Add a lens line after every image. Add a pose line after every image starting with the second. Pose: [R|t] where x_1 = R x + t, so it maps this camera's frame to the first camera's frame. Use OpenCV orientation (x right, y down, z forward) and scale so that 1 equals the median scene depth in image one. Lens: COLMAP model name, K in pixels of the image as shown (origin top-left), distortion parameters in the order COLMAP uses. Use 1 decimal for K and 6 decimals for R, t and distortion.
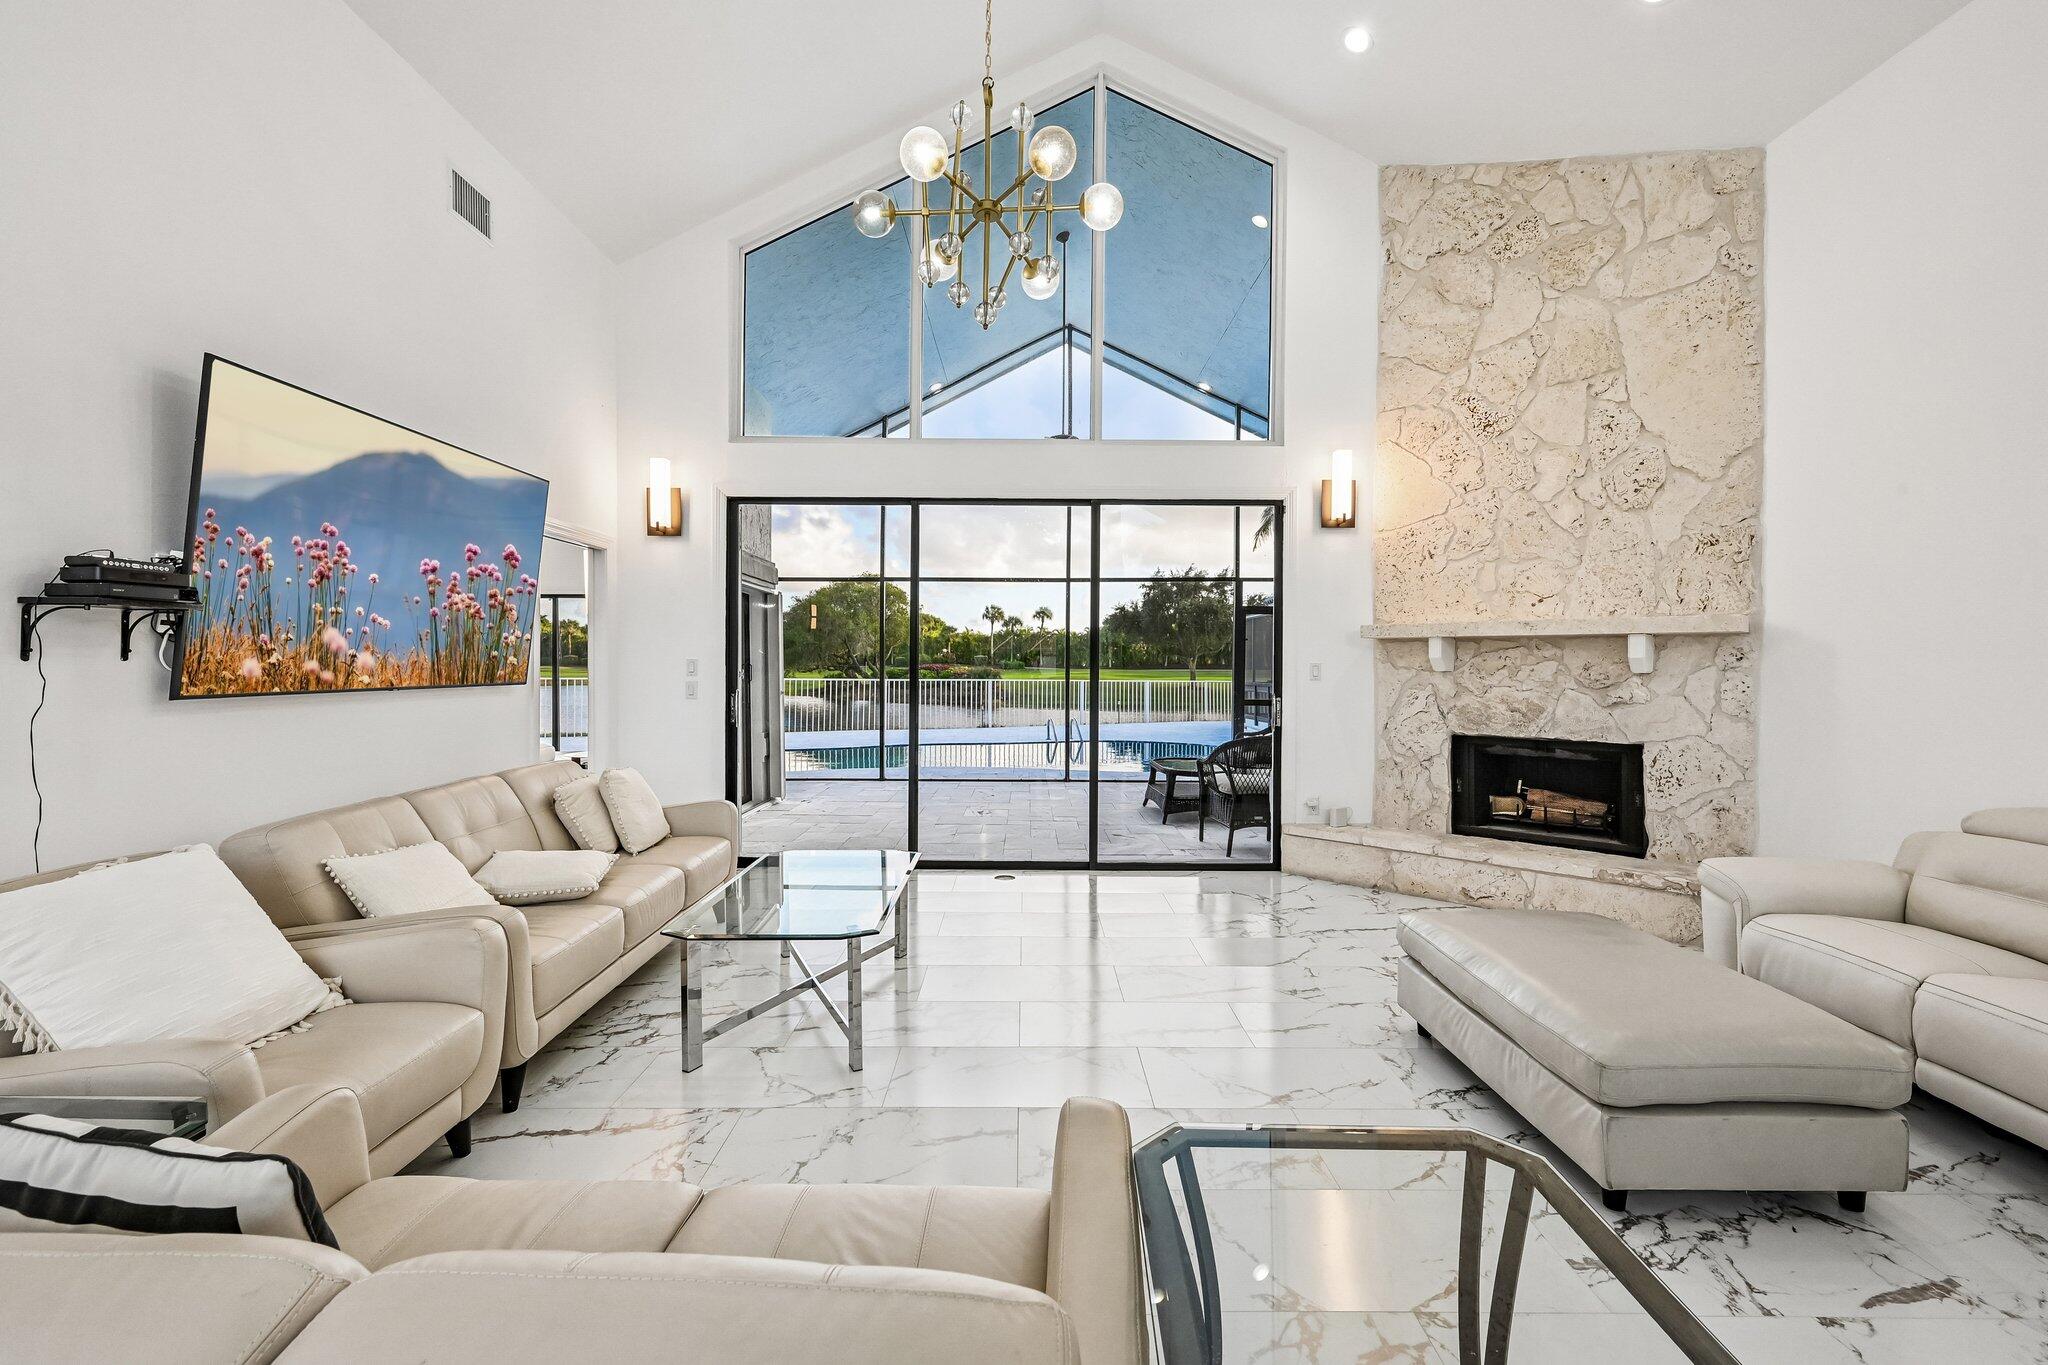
lens RADIAL K [[864.1, 0, 1020.5], [0, 864.1, 657.5], [0, 0, 1]] dist [-0.000506, -0.000245]
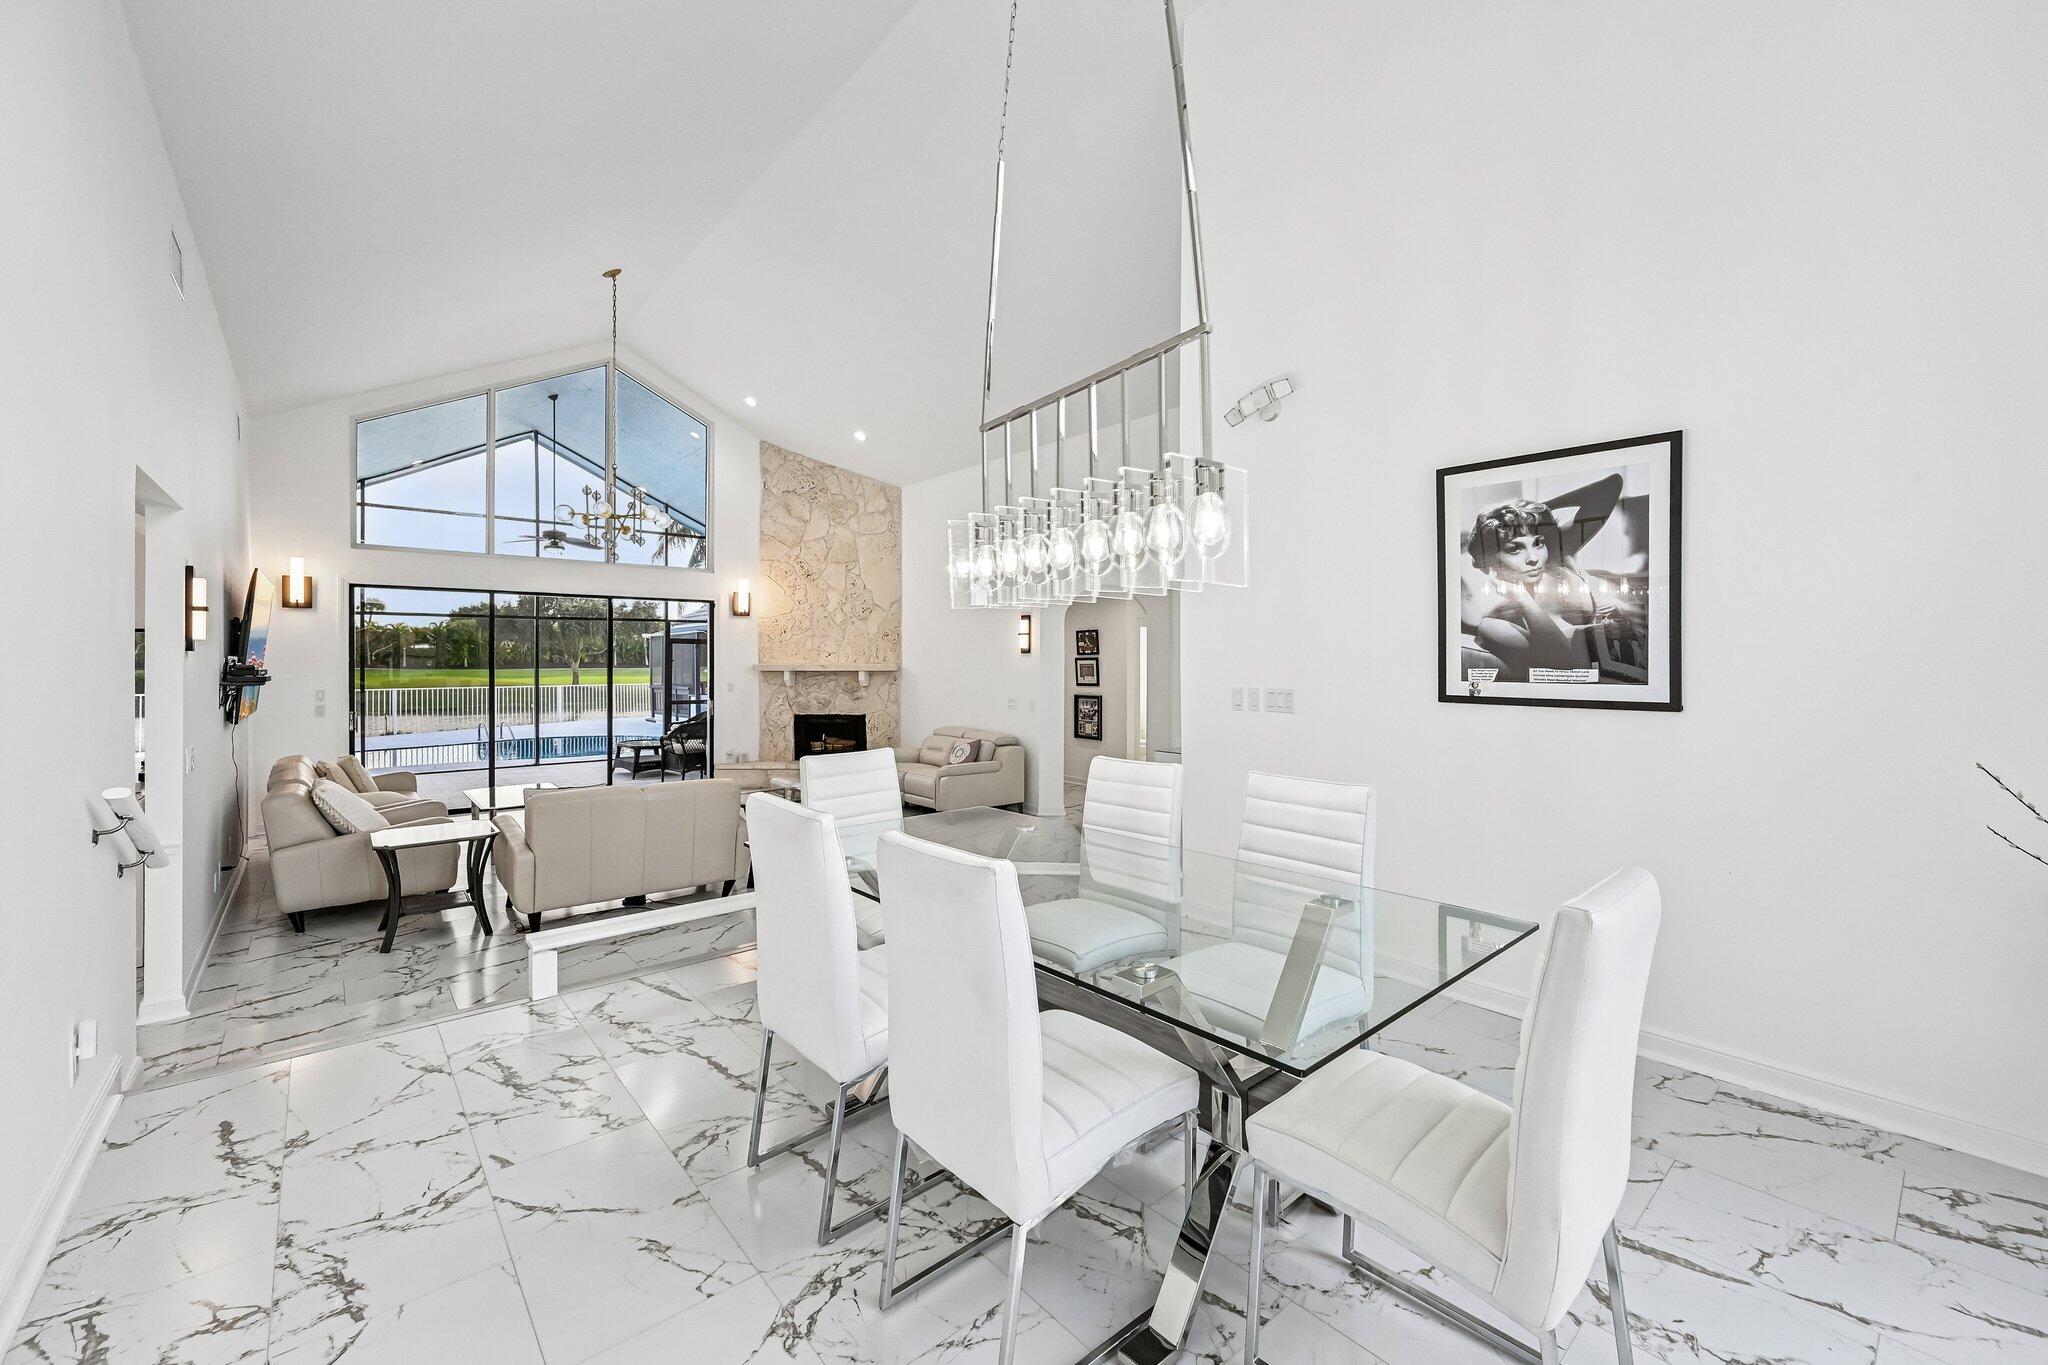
lens RADIAL K [[818.6, 0, 1030.9], [0, 818.6, 674.0], [0, 0, 1]] dist [0.000106, 0.000119]
pose [[0.754519, -0.014759, 0.656112, -0.413074], [-0.000772, 0.999726, 0.023376, -0.064234], [-0.656278, -0.018144, 0.754301, -0.969476]]
